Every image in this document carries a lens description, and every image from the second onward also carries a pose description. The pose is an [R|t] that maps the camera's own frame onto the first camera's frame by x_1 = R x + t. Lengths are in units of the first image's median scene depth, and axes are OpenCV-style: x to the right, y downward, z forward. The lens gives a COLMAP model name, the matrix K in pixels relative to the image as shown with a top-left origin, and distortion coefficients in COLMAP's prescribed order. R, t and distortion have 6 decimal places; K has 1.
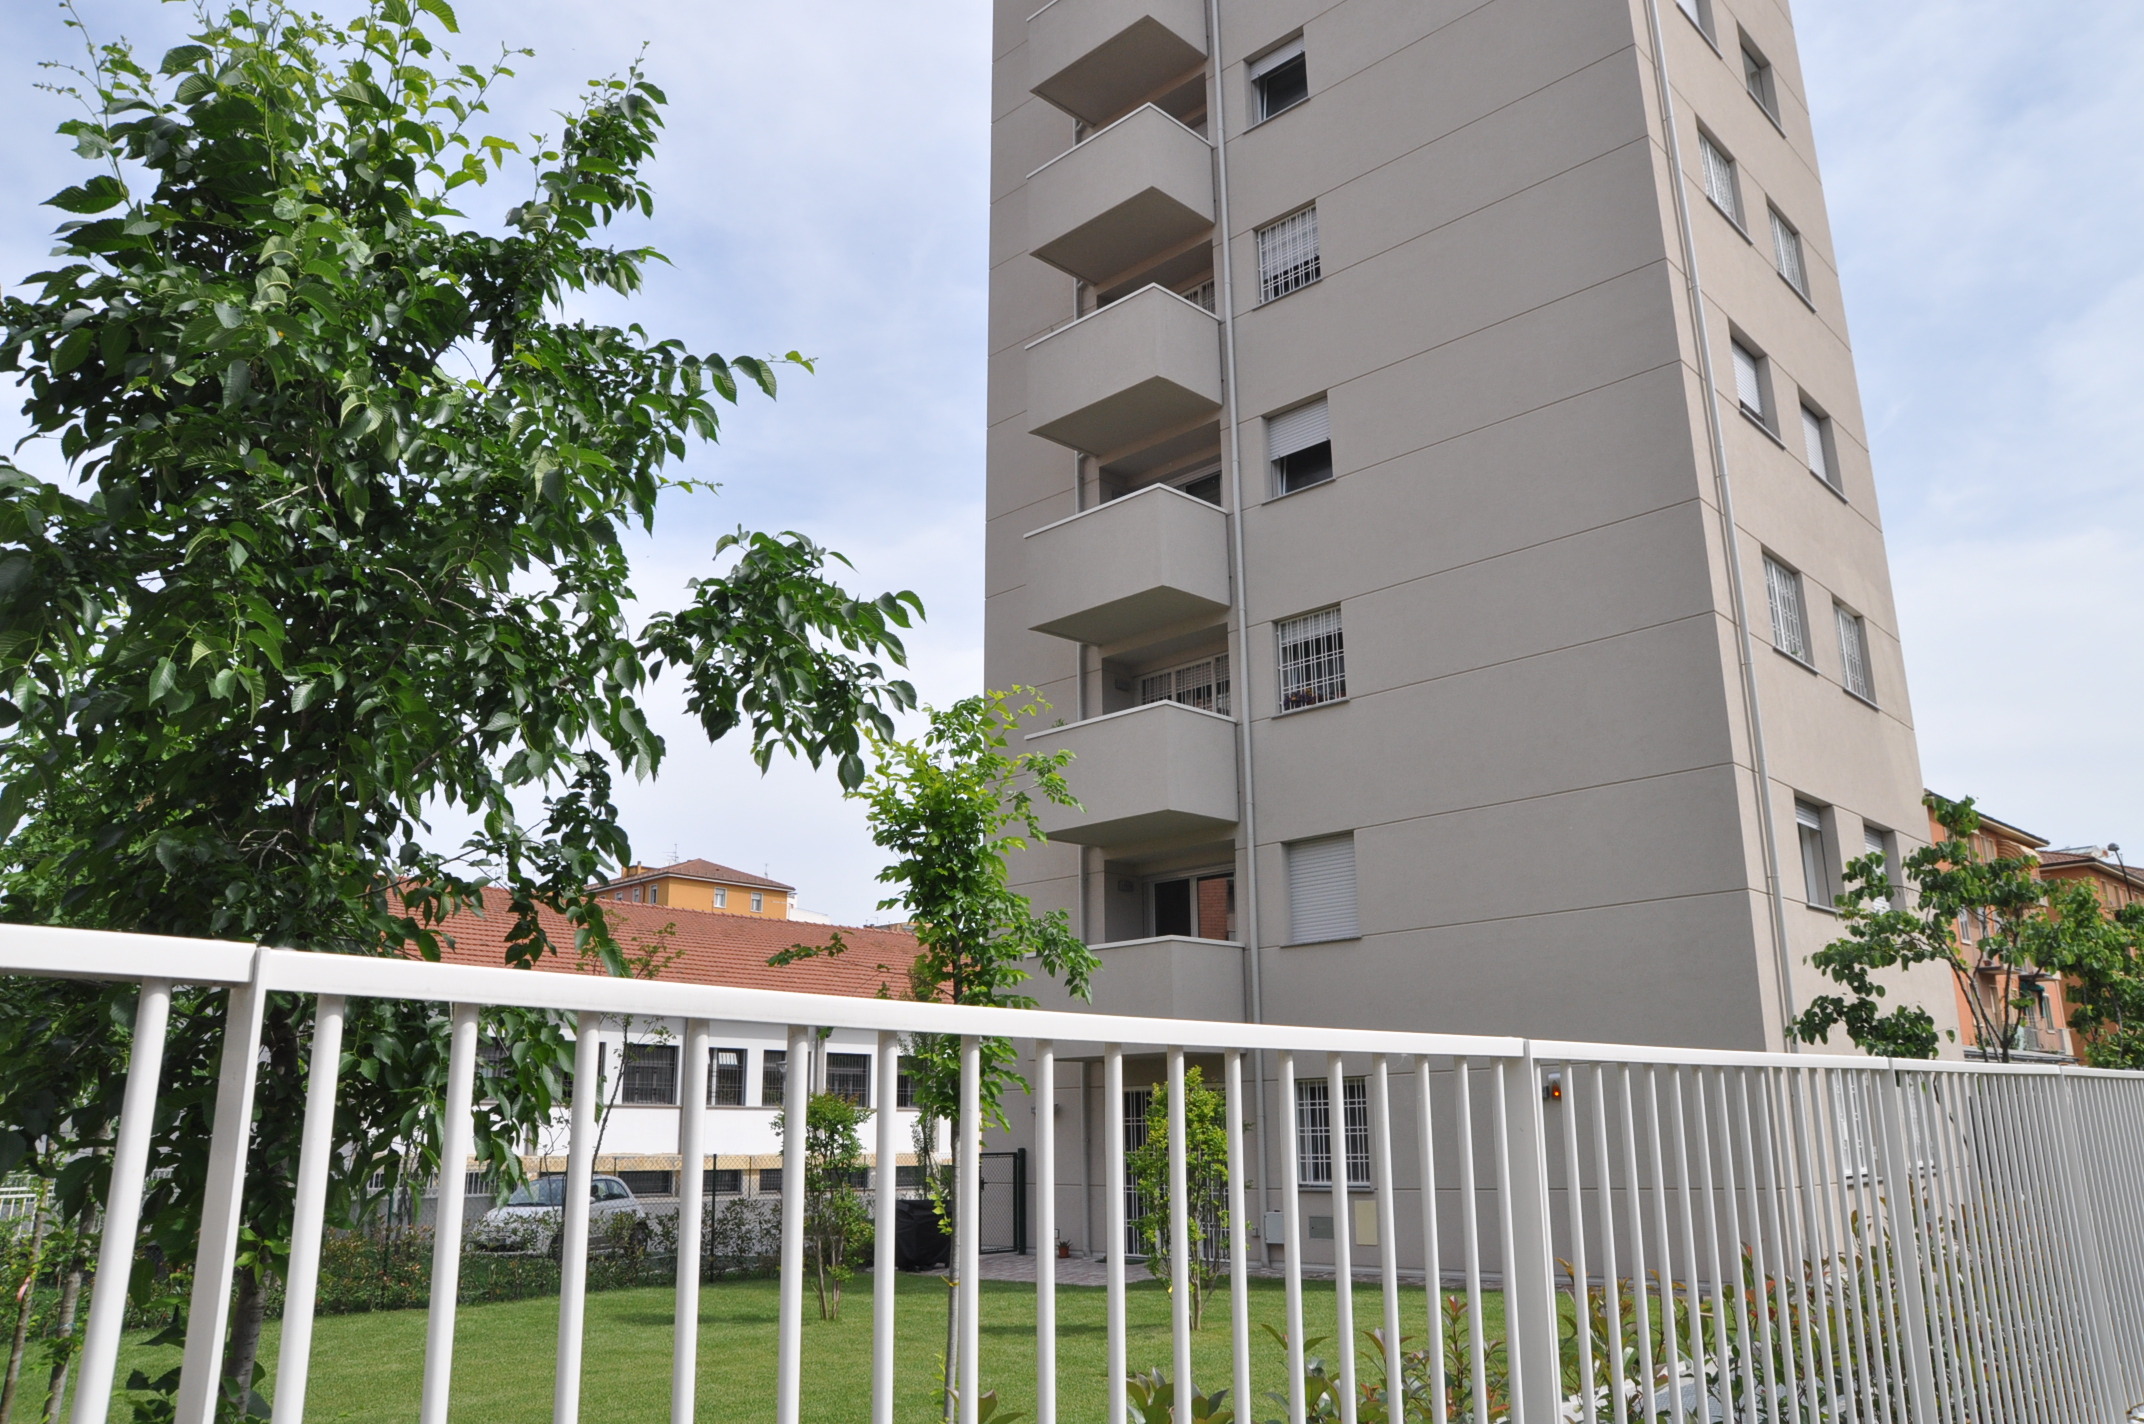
lens RADIAL K [[1548.1, 0, 1069.5], [0, 1548.1, 688.5], [0, 0, 1]] dist [-0.108432, 0.027645]
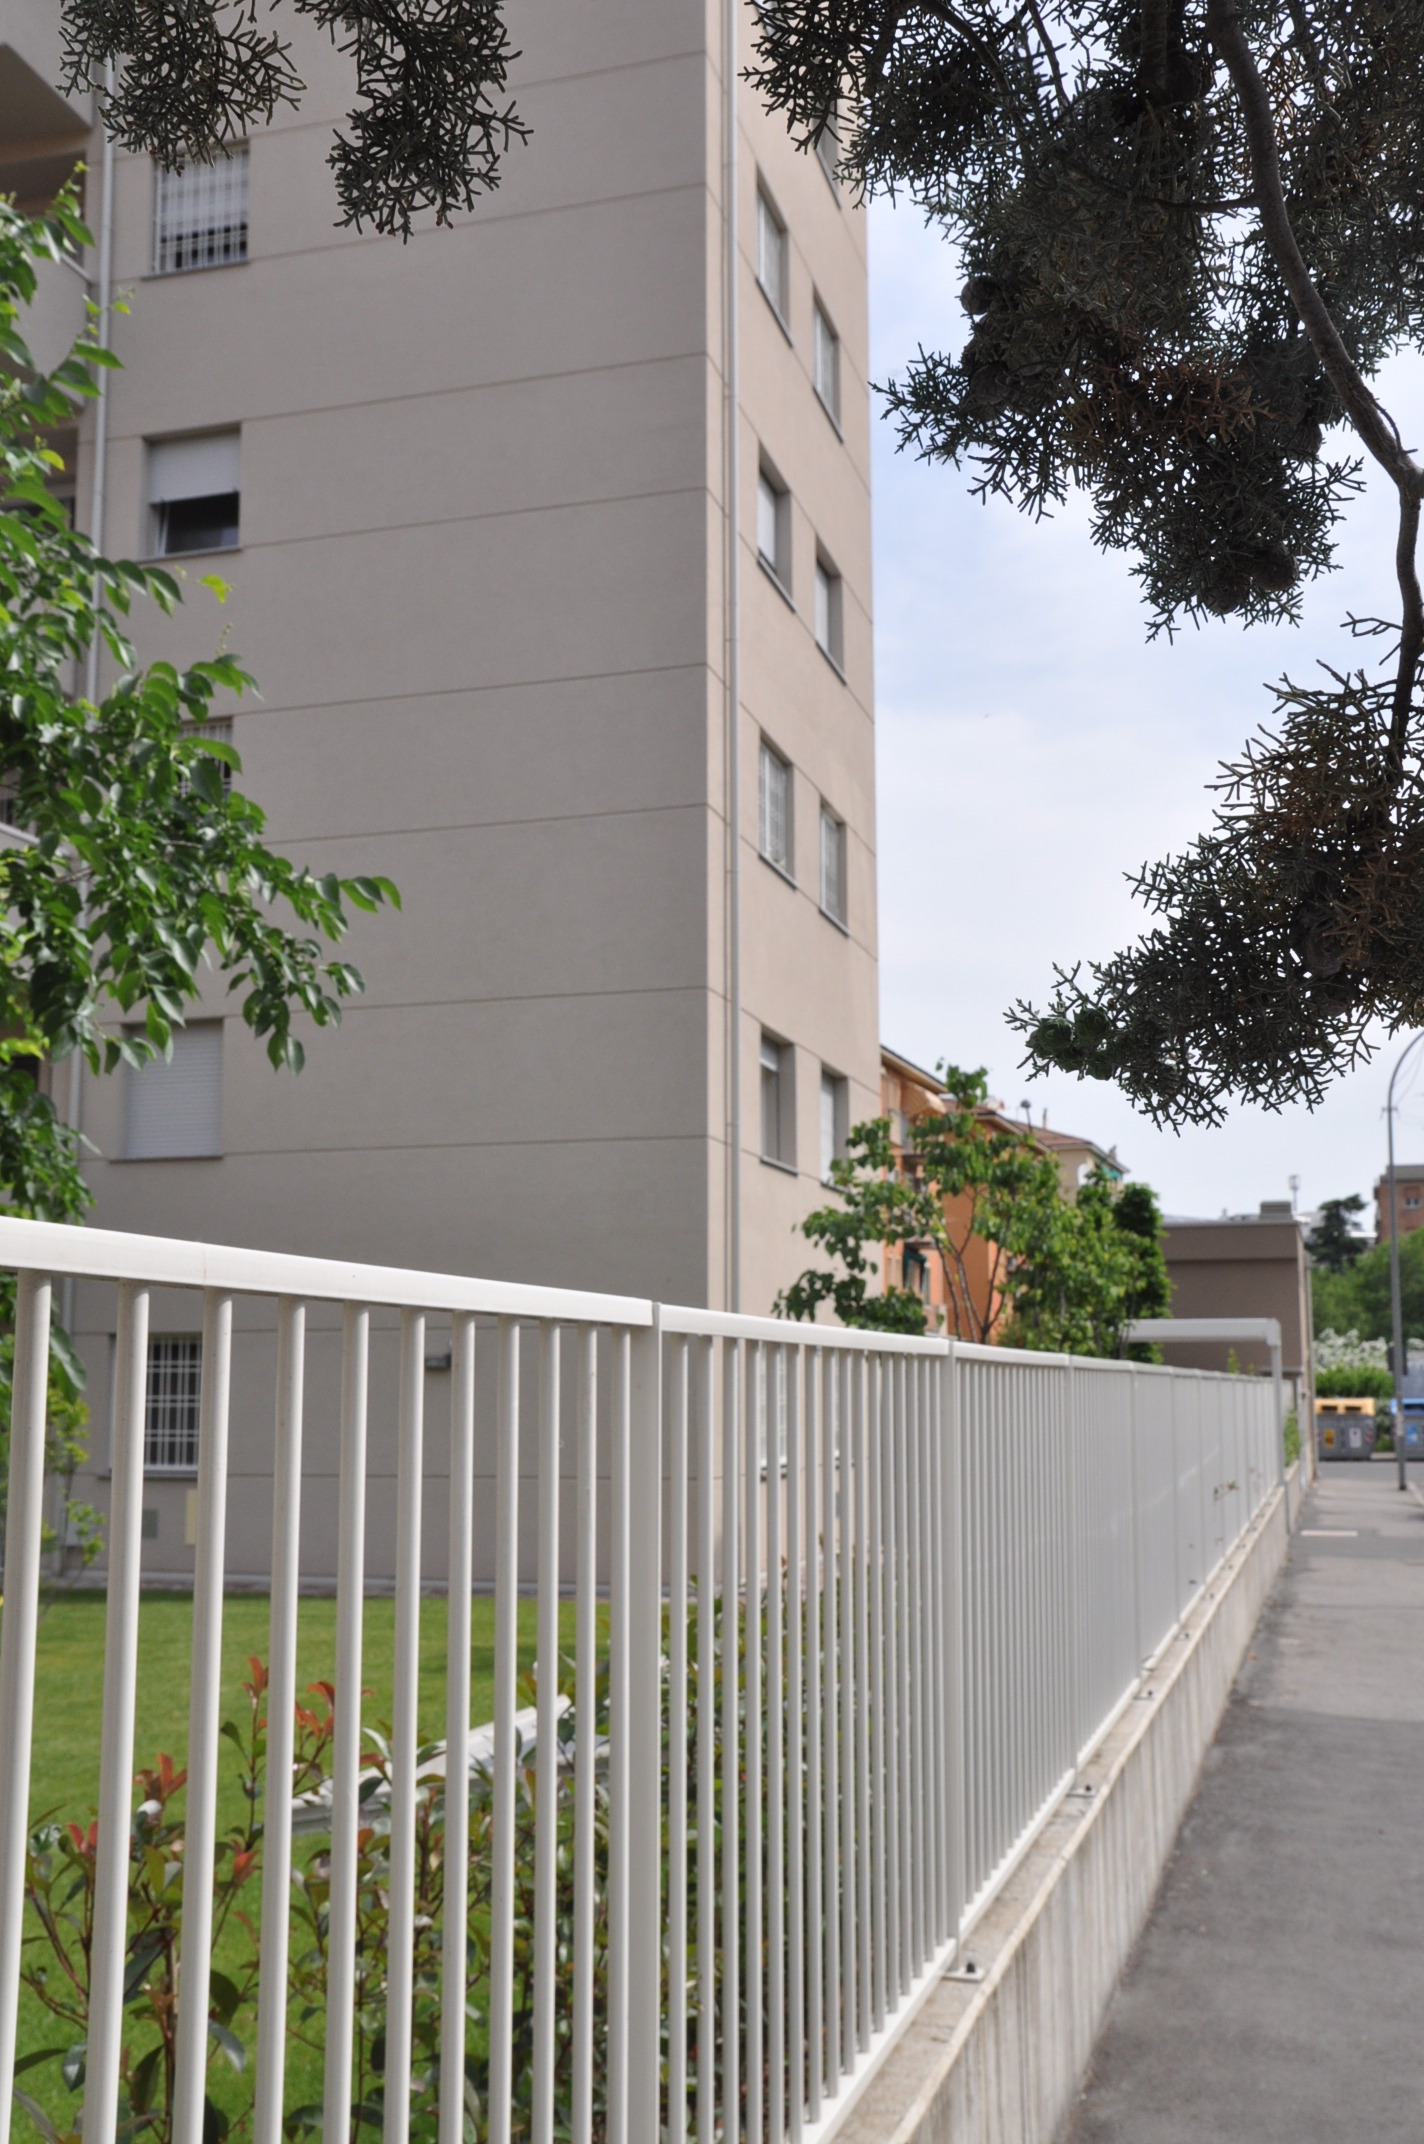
lens RADIAL K [[2209.2, 0, 710.2], [0, 2209.2, 1085.0], [0, 0, 1]] dist [-0.071660, 0.000000]
pose [[0.875943, 0.071930, 0.477022, -0.148270], [-0.137795, 0.984931, 0.104512, -0.027138], [-0.462316, -0.157278, 0.872656, -0.088927]]
